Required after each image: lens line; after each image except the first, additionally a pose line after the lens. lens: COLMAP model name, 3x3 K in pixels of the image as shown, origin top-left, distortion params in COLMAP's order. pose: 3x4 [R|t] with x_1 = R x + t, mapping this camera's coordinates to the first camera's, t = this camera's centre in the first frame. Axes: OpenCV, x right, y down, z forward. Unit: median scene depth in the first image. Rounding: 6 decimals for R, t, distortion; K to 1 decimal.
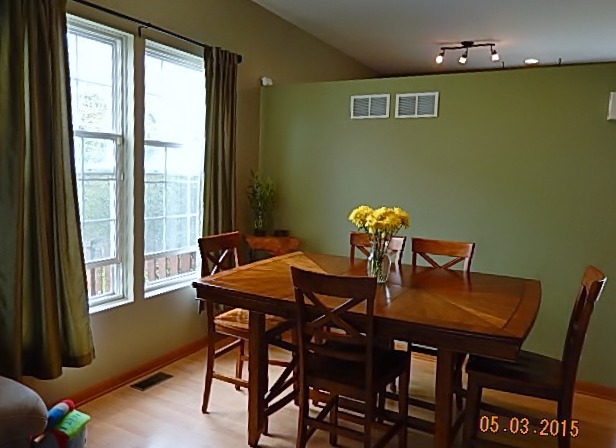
lens RADIAL K [[510.2, 0, 308.0], [0, 510.2, 224.0], [0, 0, 1]] dist [0.006193, 0.005097]
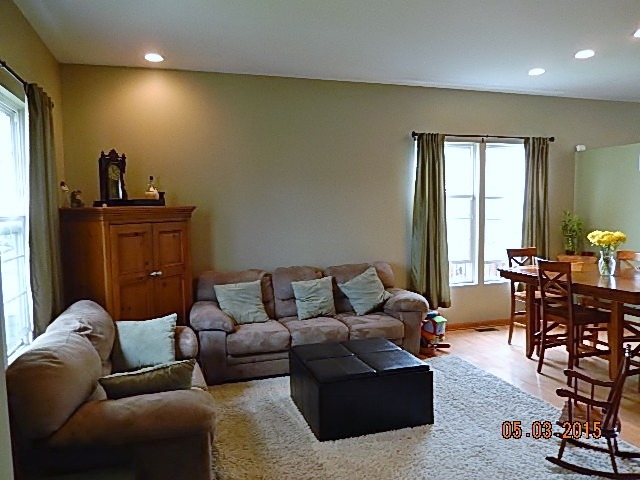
lens RADIAL K [[476.5, 0, 320.0], [0, 476.5, 240.0], [0, 0, 1]] dist [-0.009529, -0.002808]
pose [[0.734356, 0.005924, -0.678739, 0.406328], [-0.033330, 0.999070, -0.027341, 0.056808], [0.677946, 0.042701, 0.733871, -0.651619]]
